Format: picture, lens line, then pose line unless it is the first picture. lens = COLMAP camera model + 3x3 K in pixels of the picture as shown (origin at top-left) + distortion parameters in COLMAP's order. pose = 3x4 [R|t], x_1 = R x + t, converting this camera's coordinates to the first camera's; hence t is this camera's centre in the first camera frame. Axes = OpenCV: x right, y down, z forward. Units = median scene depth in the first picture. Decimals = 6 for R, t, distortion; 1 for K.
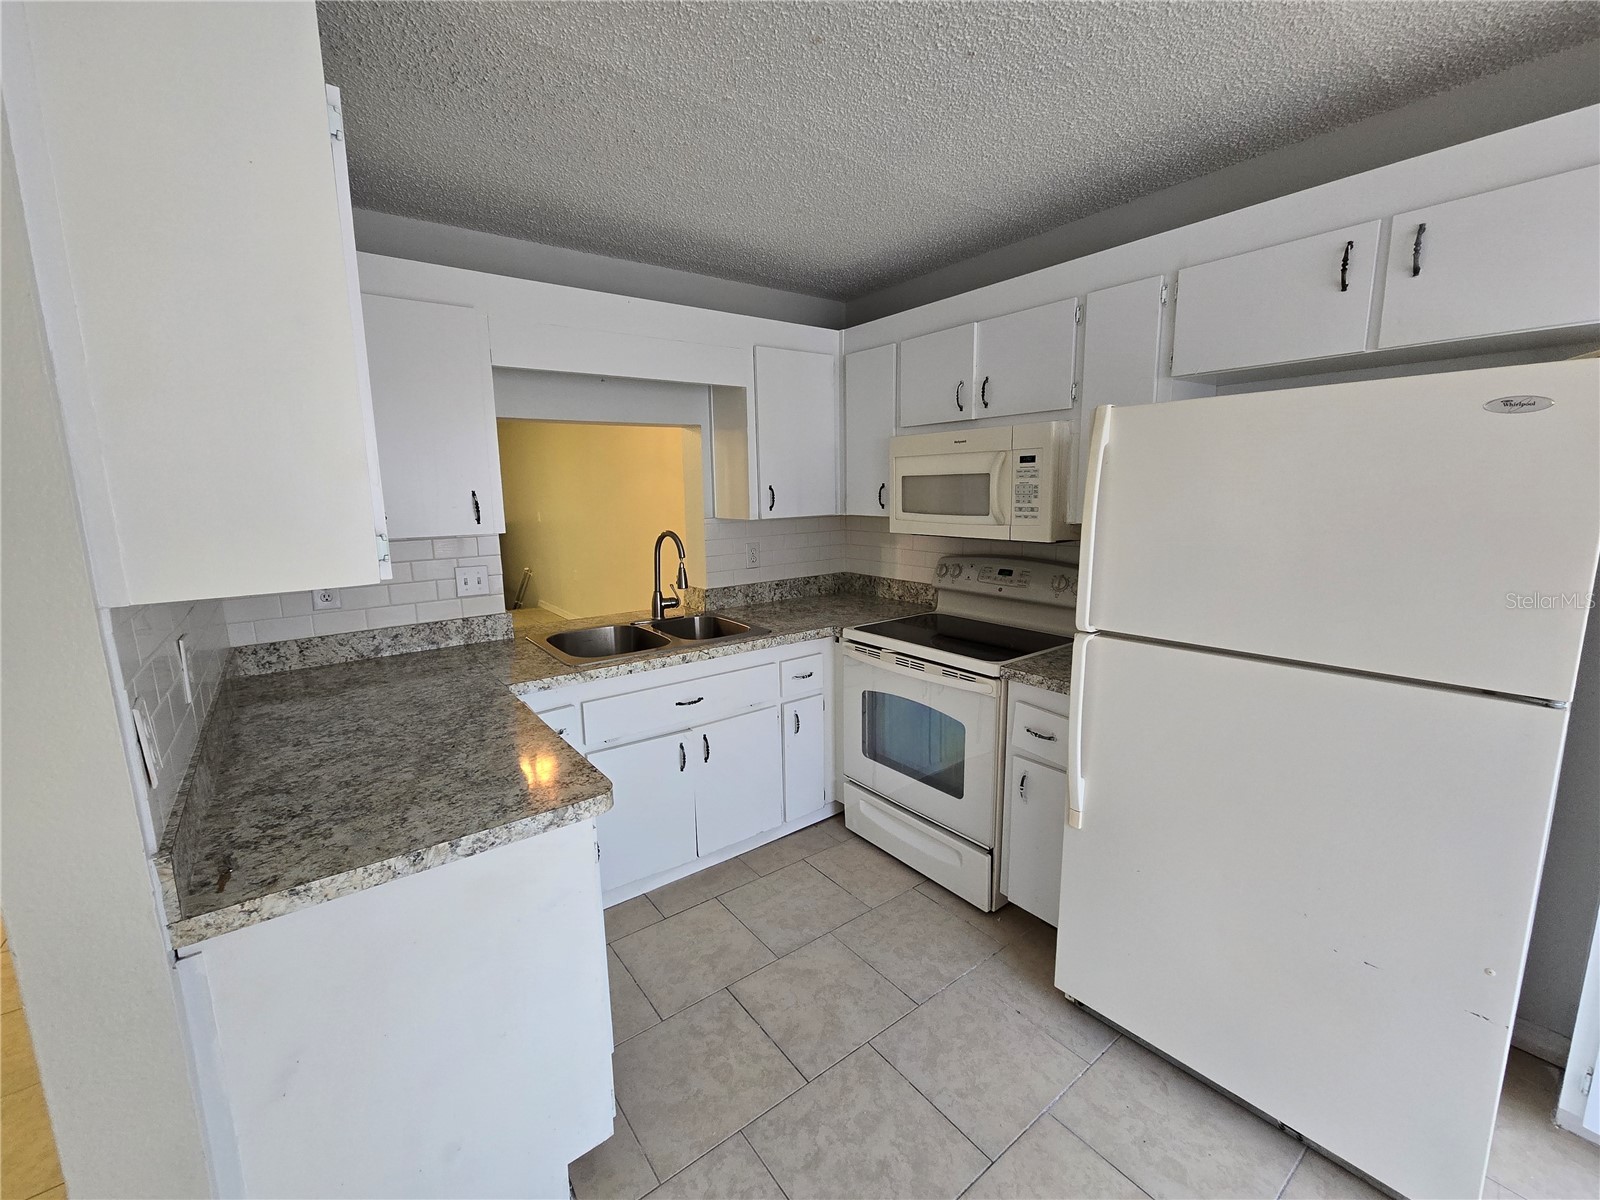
lens RADIAL K [[652.8, 0, 792.1], [0, 652.8, 596.8], [0, 0, 1]] dist [-0.000688, 0.001501]
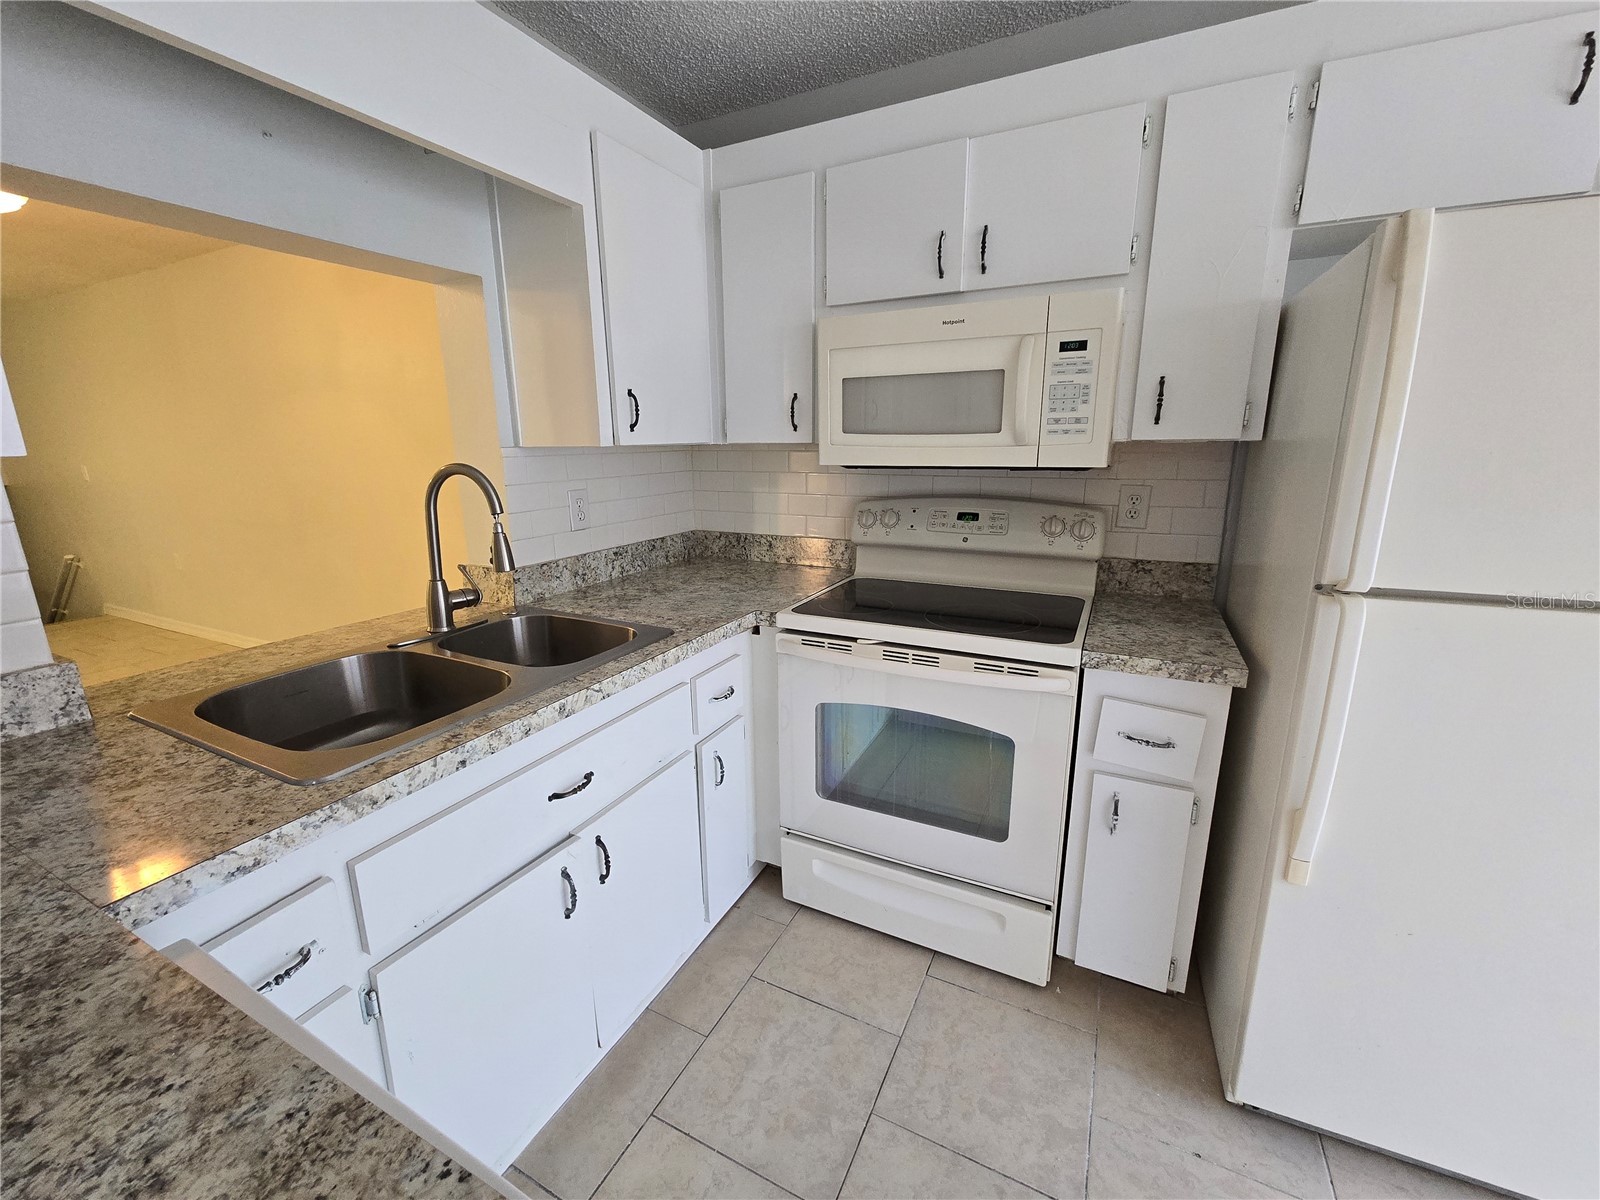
lens RADIAL K [[652.8, 0, 792.0], [0, 652.8, 597.0], [0, 0, 1]] dist [-0.000688, 0.001501]
pose [[0.896264, -0.094033, 0.433439, -0.222922], [0.067579, 0.994809, 0.076079, -0.019011], [-0.438343, -0.038895, 0.897966, 0.485768]]
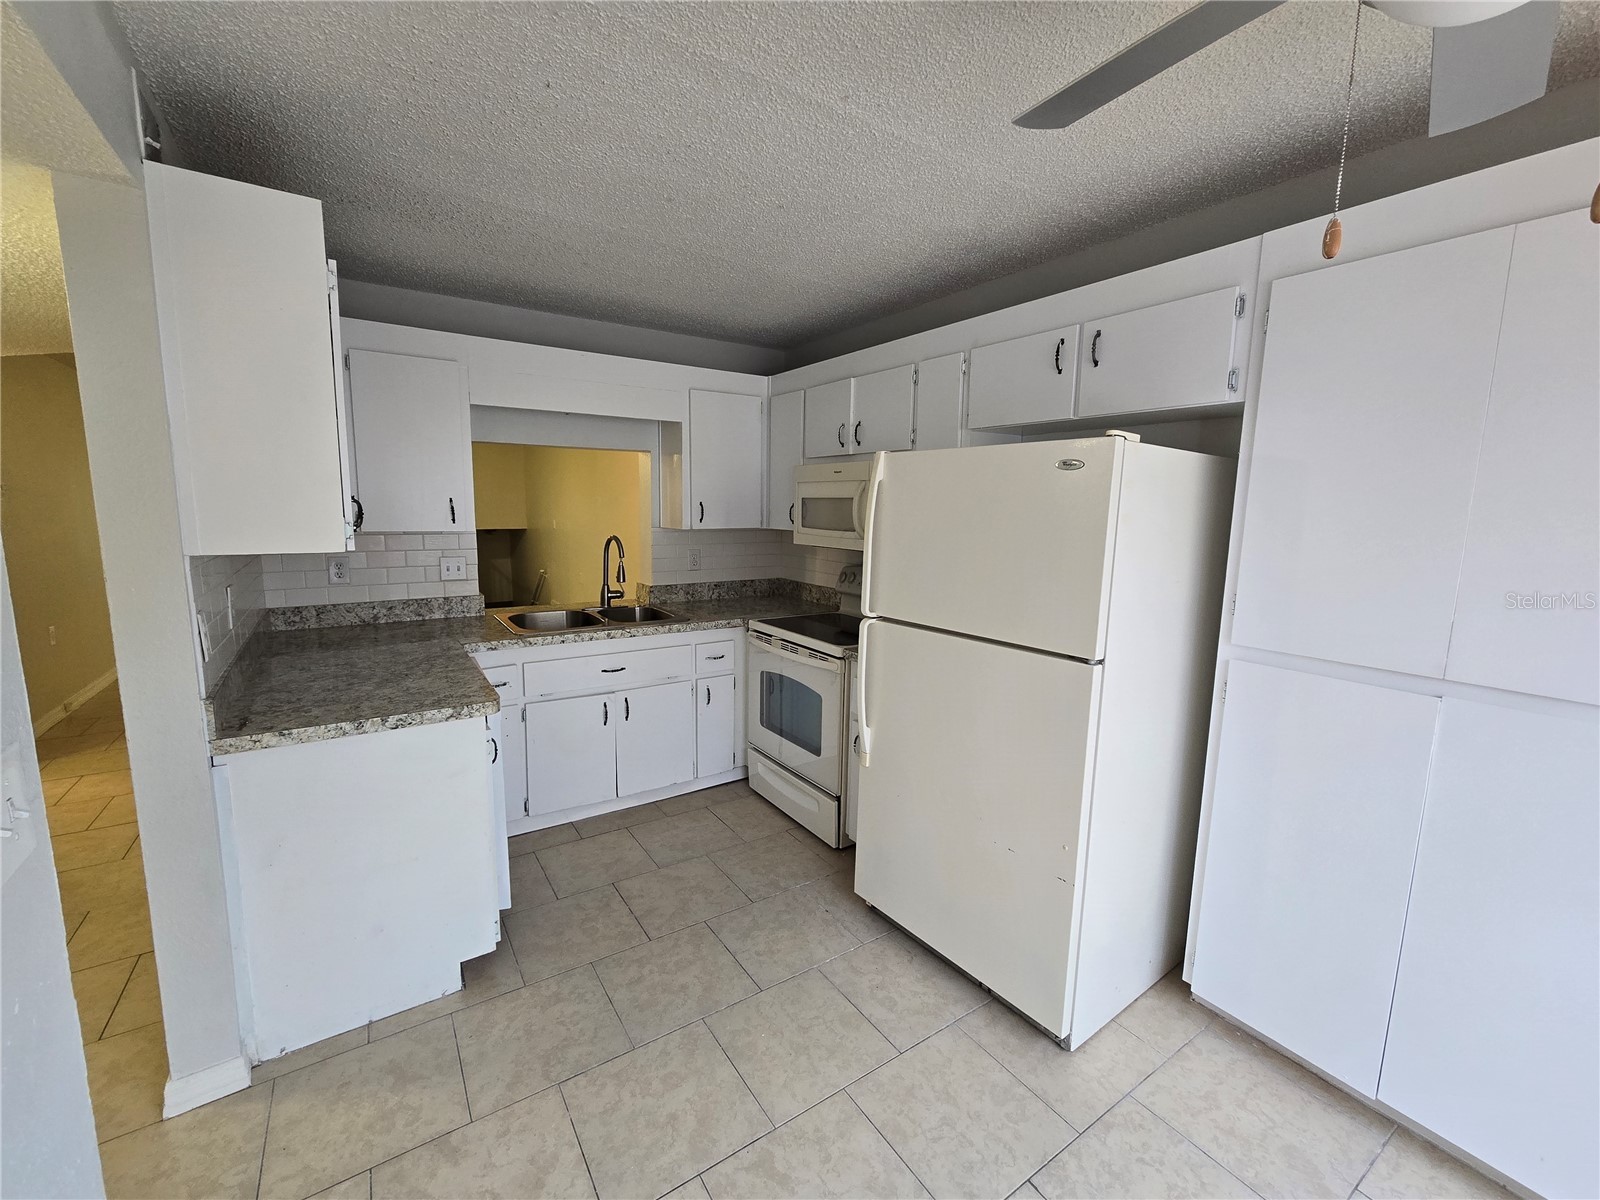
lens RADIAL K [[652.8, 0, 791.6], [0, 652.8, 596.5], [0, 0, 1]] dist [-0.000688, 0.001501]
pose [[0.997829, 0.041303, -0.051301, 0.258533], [-0.042667, 0.998757, -0.025773, 0.038394], [0.050173, 0.027906, 0.998351, -0.259221]]
